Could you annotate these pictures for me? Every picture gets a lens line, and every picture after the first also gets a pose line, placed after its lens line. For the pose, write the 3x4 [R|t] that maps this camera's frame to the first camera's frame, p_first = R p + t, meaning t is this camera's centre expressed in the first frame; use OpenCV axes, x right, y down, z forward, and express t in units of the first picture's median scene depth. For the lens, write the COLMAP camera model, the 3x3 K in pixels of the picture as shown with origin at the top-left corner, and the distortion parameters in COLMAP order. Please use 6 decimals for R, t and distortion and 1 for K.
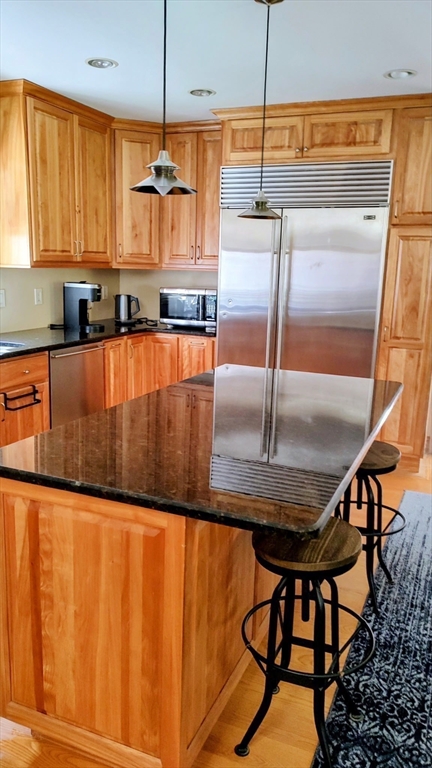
lens RADIAL K [[595.2, 0, 216.0], [0, 595.2, 384.0], [0, 0, 1]] dist [0.024330, 0.000597]
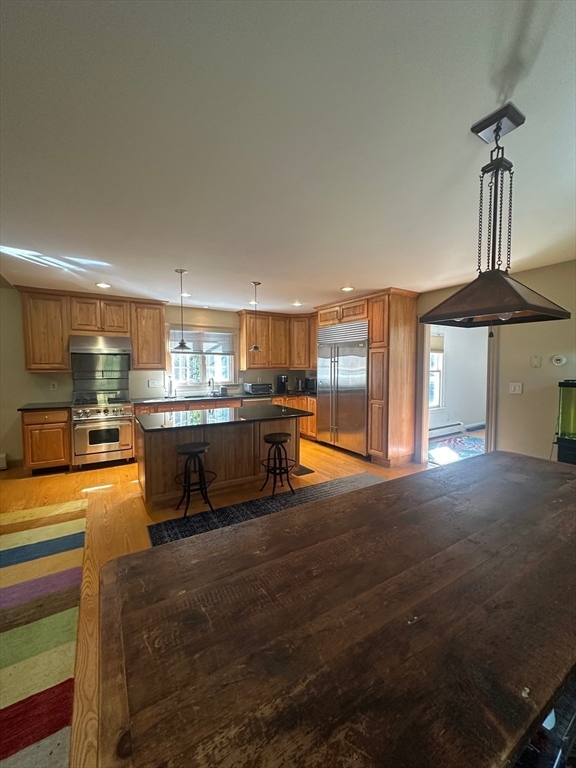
lens RADIAL K [[303.7, 0, 288.0], [0, 303.7, 384.0], [0, 0, 1]] dist [0.000855, -0.000038]
pose [[0.816307, 0.005264, -0.577594, 0.730920], [-0.090333, 0.988818, -0.118654, 0.028049], [0.570511, 0.149034, 0.807655, -0.063556]]
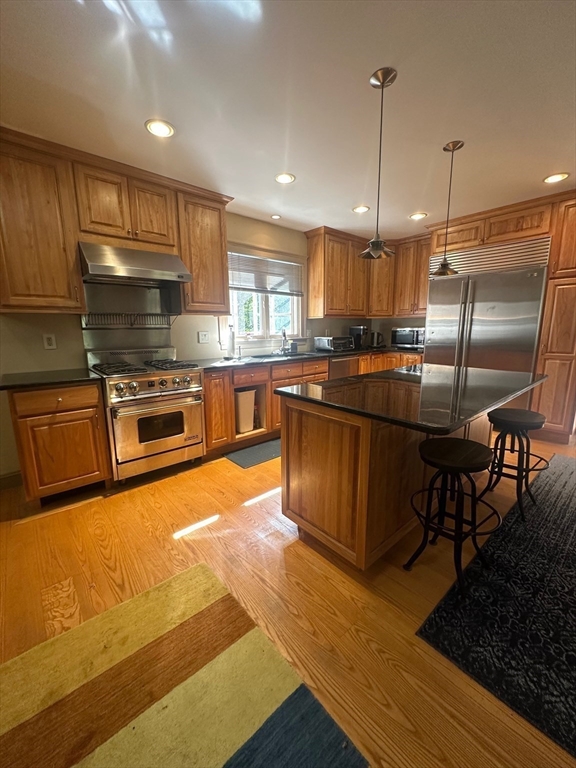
lens RADIAL K [[305.3, 0, 286.2], [0, 305.3, 381.8], [0, 0, 1]] dist [0.000085, 0.000149]
pose [[0.897854, 0.041365, -0.438346, 0.043577], [-0.052783, 0.998509, -0.013890, 0.047218], [0.437118, 0.035609, 0.898699, 0.011972]]
